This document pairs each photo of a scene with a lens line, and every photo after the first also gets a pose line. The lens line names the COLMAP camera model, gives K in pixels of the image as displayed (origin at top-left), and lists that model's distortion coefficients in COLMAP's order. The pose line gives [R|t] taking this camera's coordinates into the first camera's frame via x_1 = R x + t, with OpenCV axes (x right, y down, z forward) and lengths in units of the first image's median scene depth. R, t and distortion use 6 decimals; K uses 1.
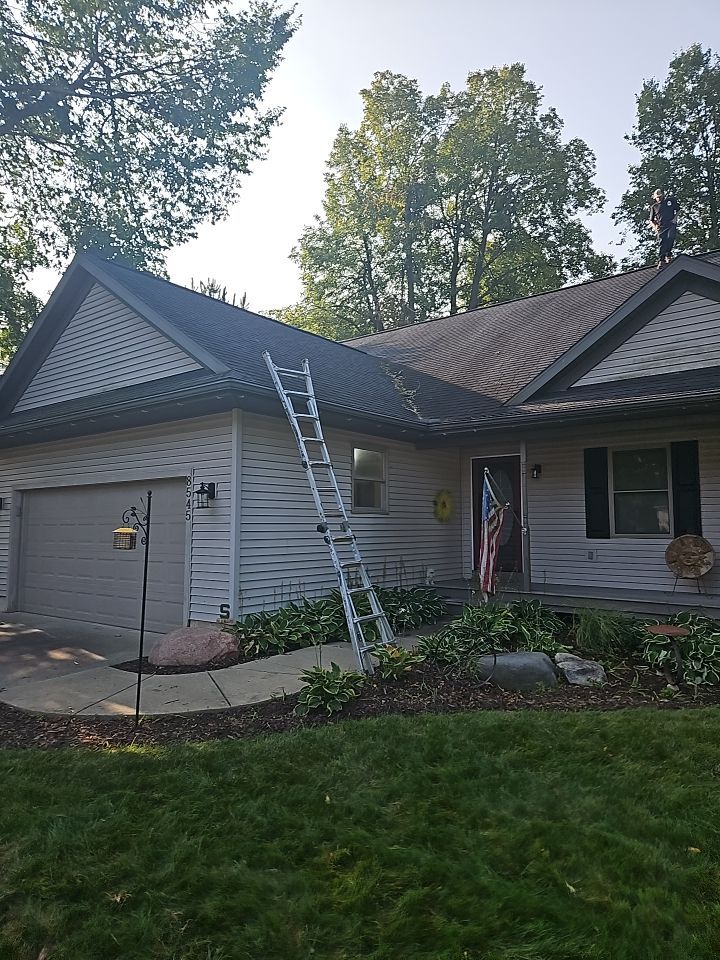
lens RADIAL K [[622.0, 0, 360.0], [0, 622.0, 480.0], [0, 0, 1]] dist [0.094023, 0.000310]
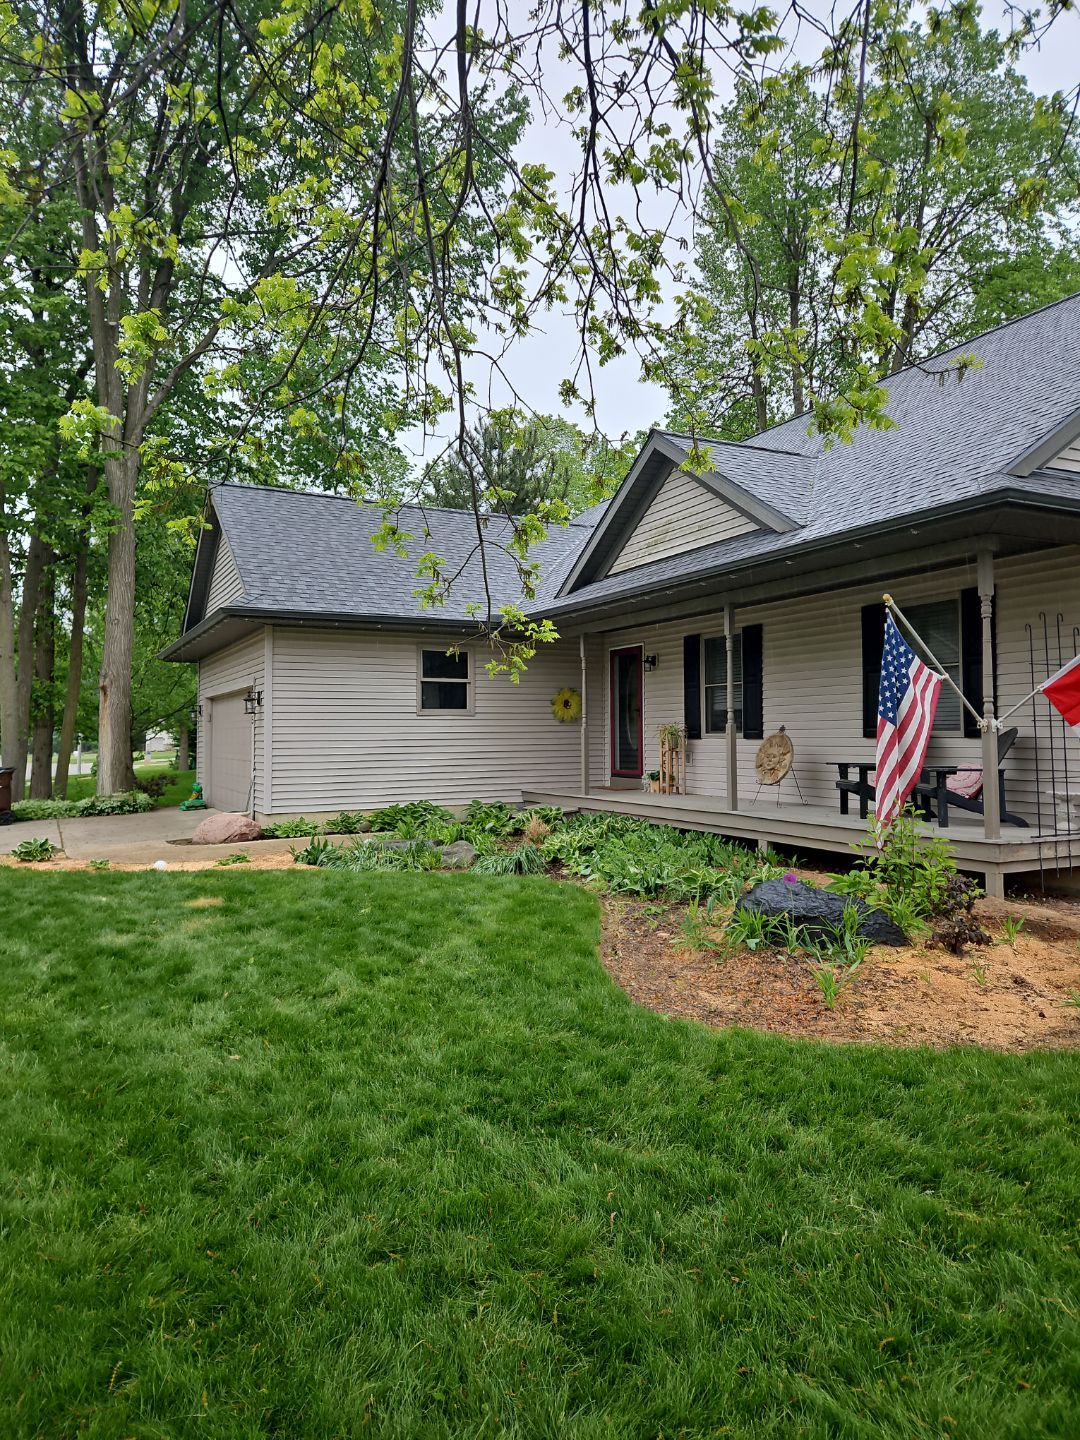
lens RADIAL K [[951.8, 0, 540.0], [0, 951.8, 720.0], [0, 0, 1]] dist [0.086650, 0.000817]
pose [[0.908760, -0.012841, -0.417122, 0.718018], [0.036989, 0.998071, 0.049860, -0.007666], [0.415677, -0.060739, 0.907482, -0.273003]]
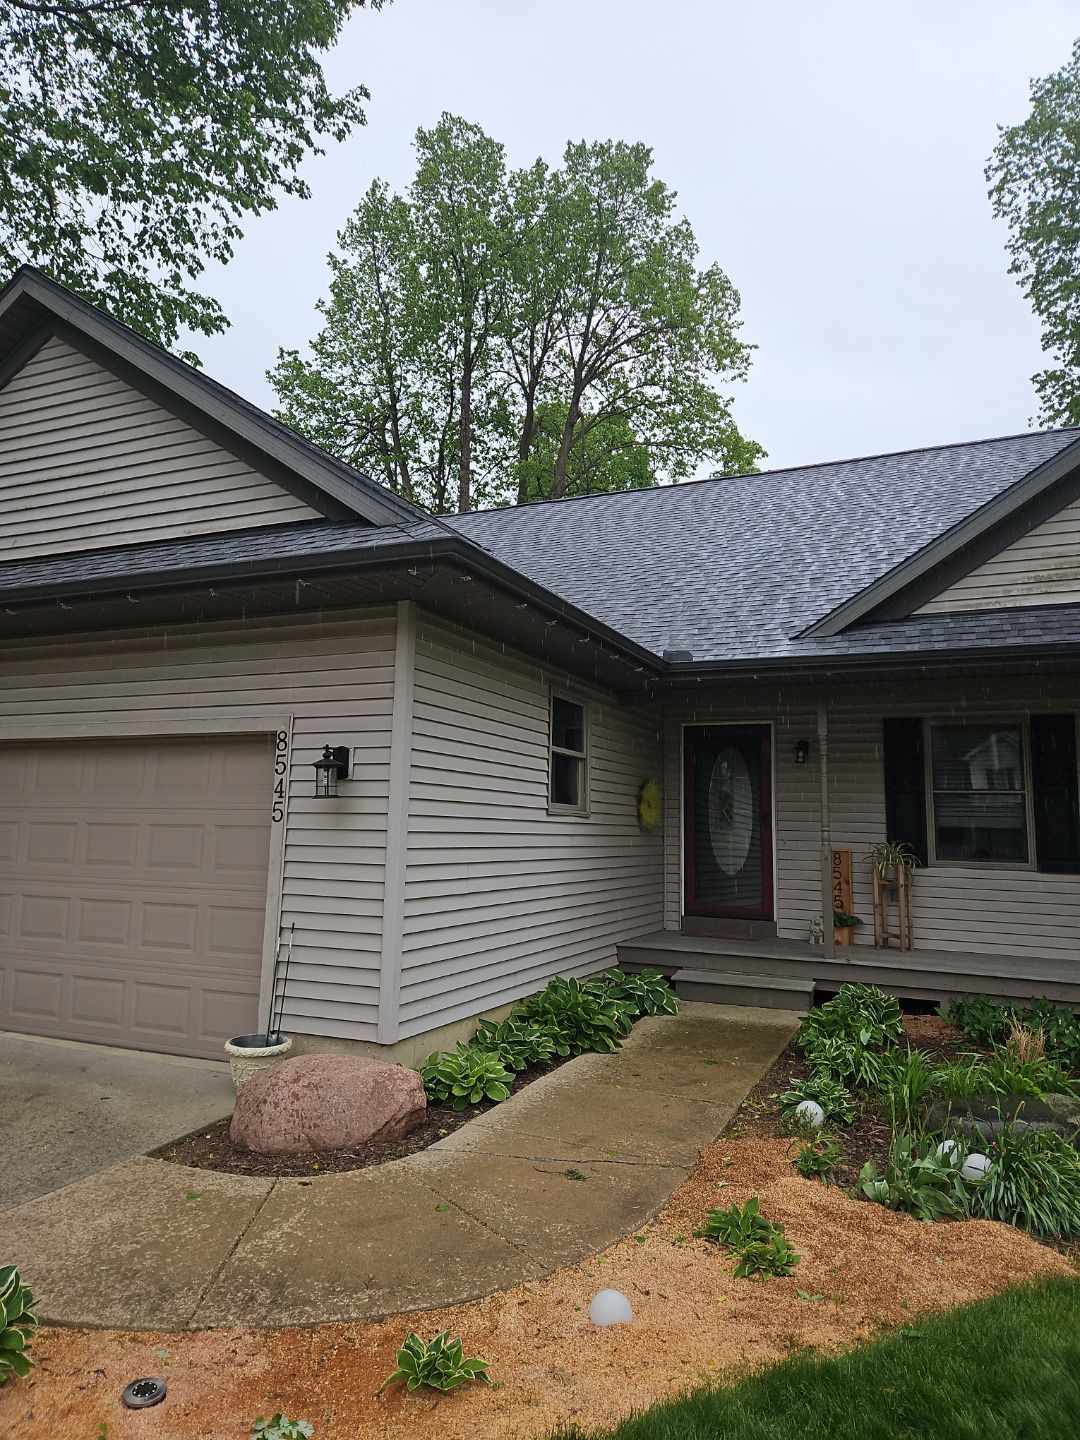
lens RADIAL K [[951.8, 0, 540.0], [0, 951.8, 720.0], [0, 0, 1]] dist [0.086650, 0.000817]
pose [[0.972890, 0.049984, 0.225800, -0.182189], [-0.040934, 0.998166, -0.044590, 0.007354], [-0.227615, 0.034138, 0.973153, 0.166054]]
